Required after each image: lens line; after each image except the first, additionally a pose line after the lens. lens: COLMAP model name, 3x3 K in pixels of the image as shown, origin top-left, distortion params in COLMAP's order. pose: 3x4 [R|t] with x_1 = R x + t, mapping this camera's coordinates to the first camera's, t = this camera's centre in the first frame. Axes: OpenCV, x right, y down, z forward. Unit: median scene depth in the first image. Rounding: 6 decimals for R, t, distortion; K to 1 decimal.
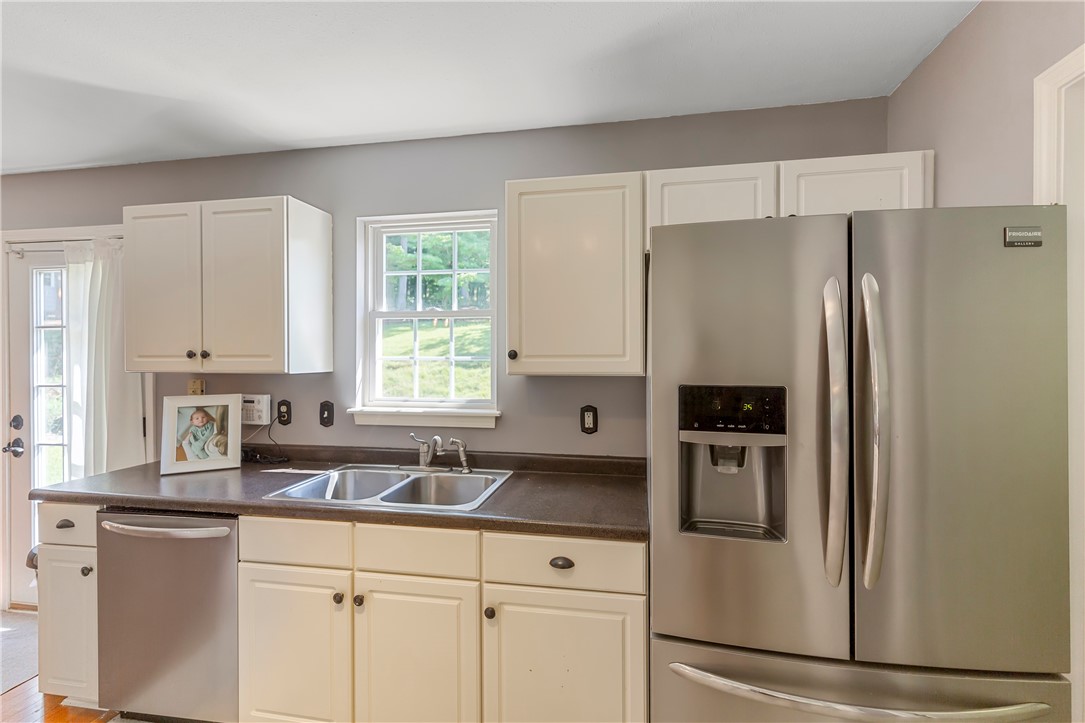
lens RADIAL K [[466.7, 0, 542.5], [0, 466.7, 361.5], [0, 0, 1]] dist [0.001929, 0.000089]
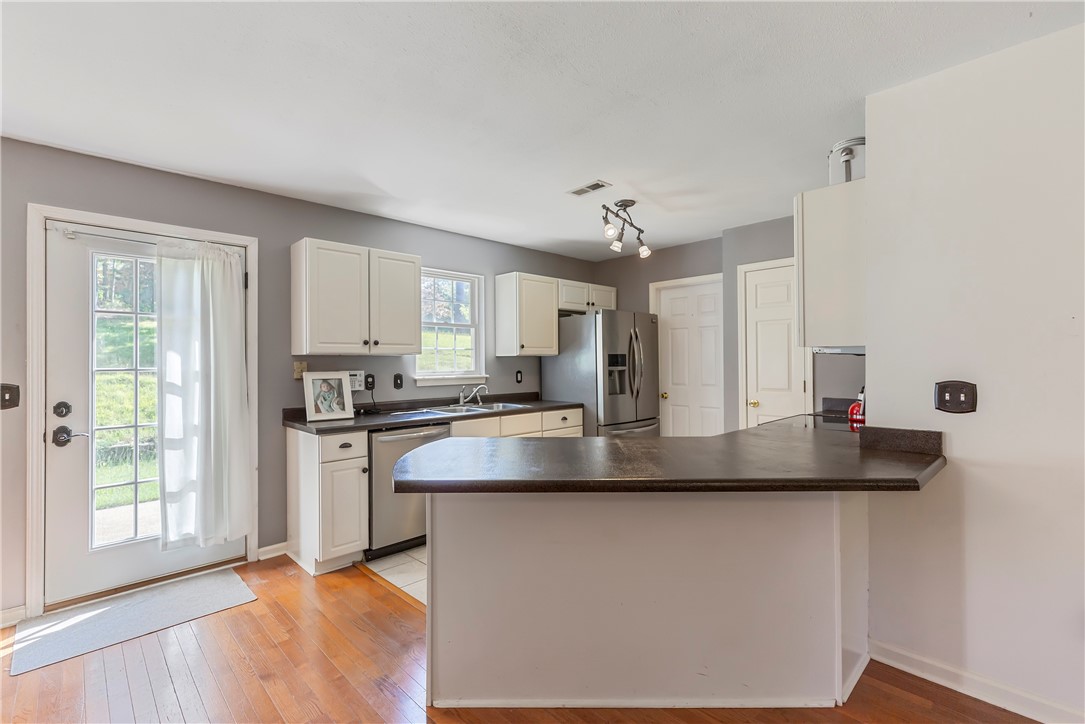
lens RADIAL K [[497.4, 0, 542.5], [0, 497.4, 362.0], [0, 0, 1]] dist [0.004759, 0.000199]
pose [[0.591341, -0.003484, 0.806414, -1.593257], [0.016411, 0.999836, -0.007715, 0.066954], [-0.806254, 0.017796, 0.591301, -0.448230]]
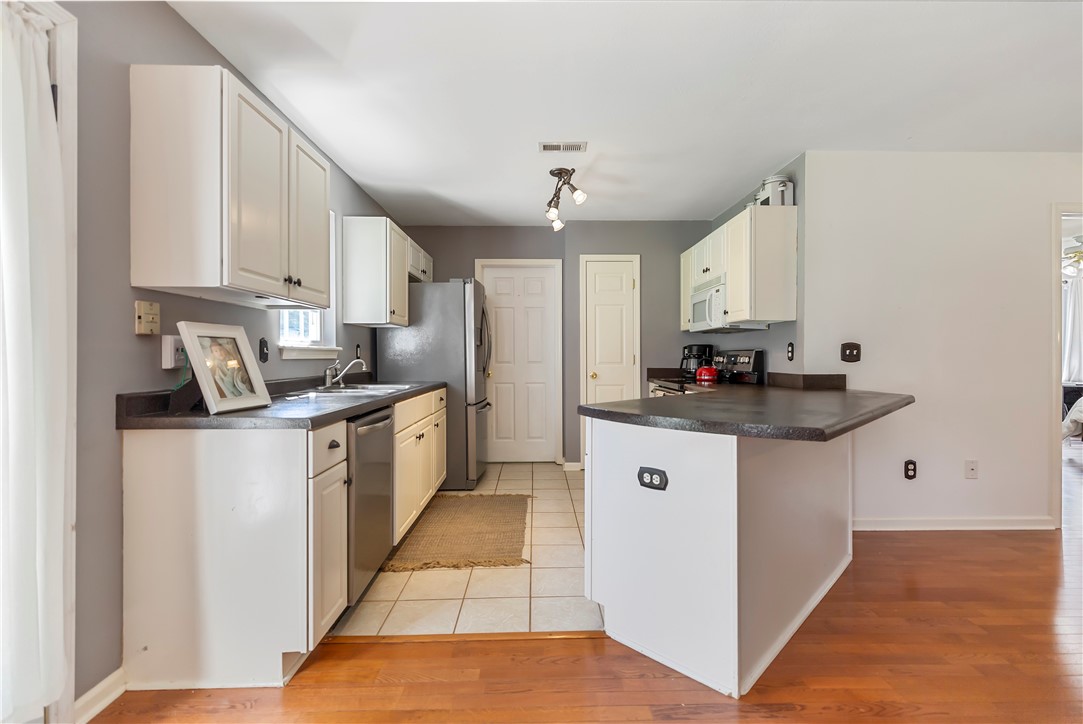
lens RADIAL K [[494.0, 0, 552.2], [0, 494.0, 357.1], [0, 0, 1]] dist [0.003401, 0.000227]
pose [[-0.200189, 0.001063, 0.979757, -1.684089], [0.011045, 0.999938, 0.001172, 0.135592], [-0.979695, 0.011056, -0.200189, 0.603583]]
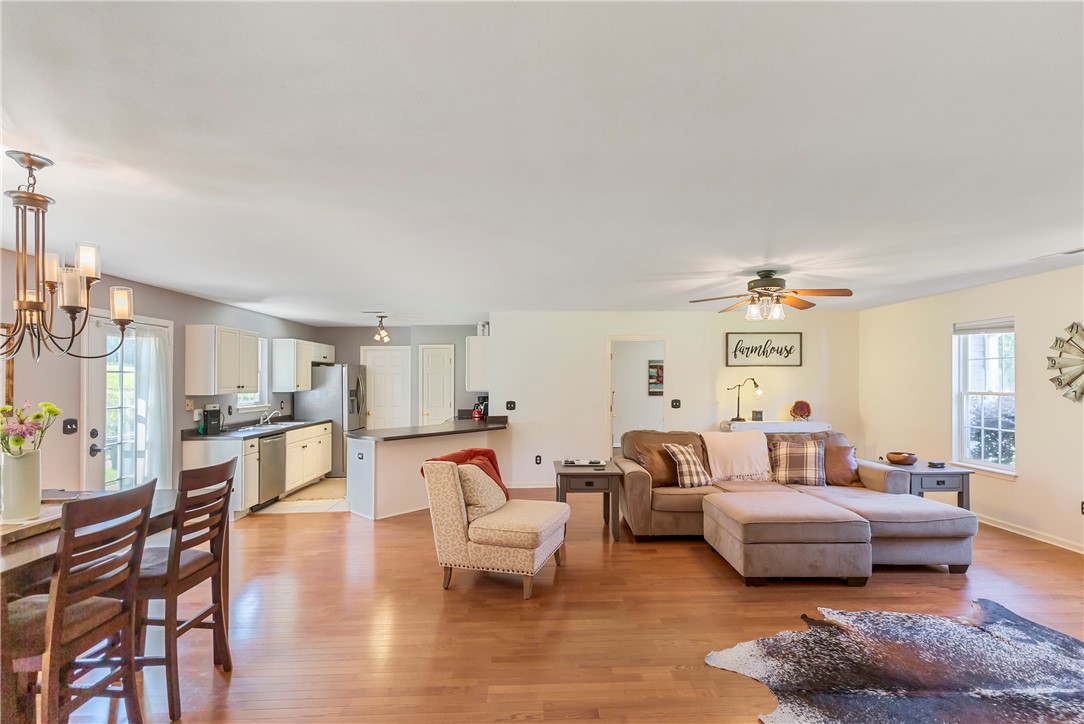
lens RADIAL K [[516.7, 0, 568.9], [0, 516.7, 370.3], [0, 0, 1]] dist [0.007864, -0.000436]
pose [[-0.233360, 0.020490, 0.972175, -3.654528], [0.016392, 0.999719, -0.017136, -0.025176], [-0.972252, 0.011937, -0.233630, -0.124566]]
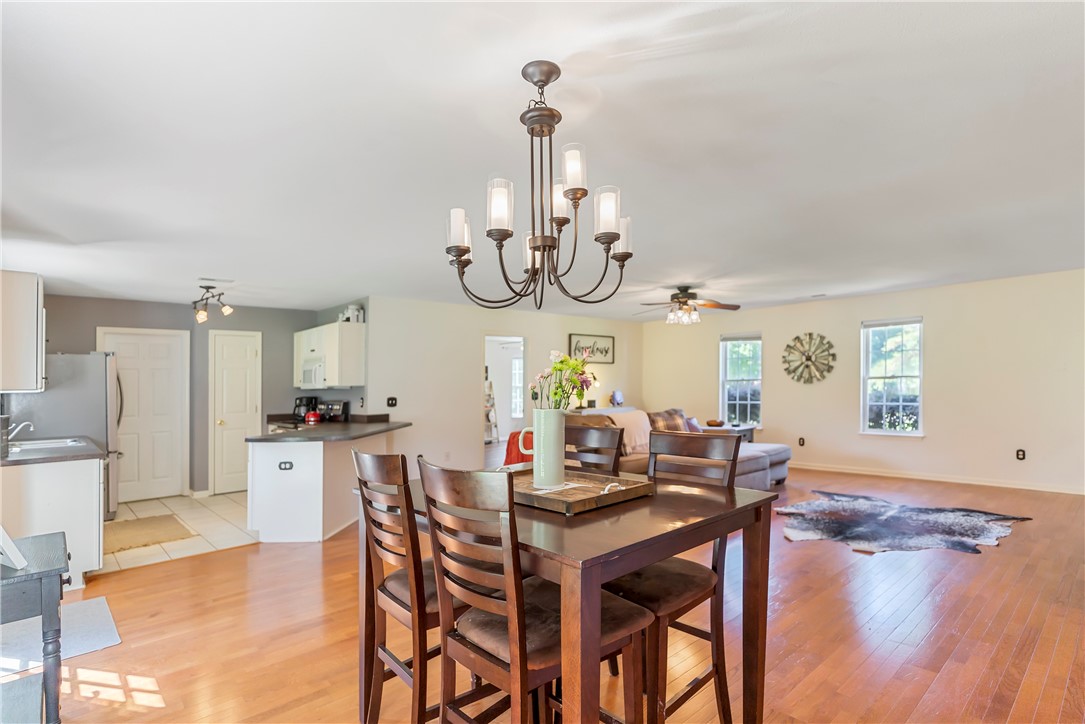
lens RADIAL K [[537.8, 0, 583.7], [0, 537.8, 357.8], [0, 0, 1]] dist [-0.003500, -0.000225]
pose [[-0.822165, 0.051328, 0.566931, -3.037651], [0.030495, 0.998468, -0.046173, 0.058544], [-0.568432, -0.020673, -0.822470, 1.330045]]
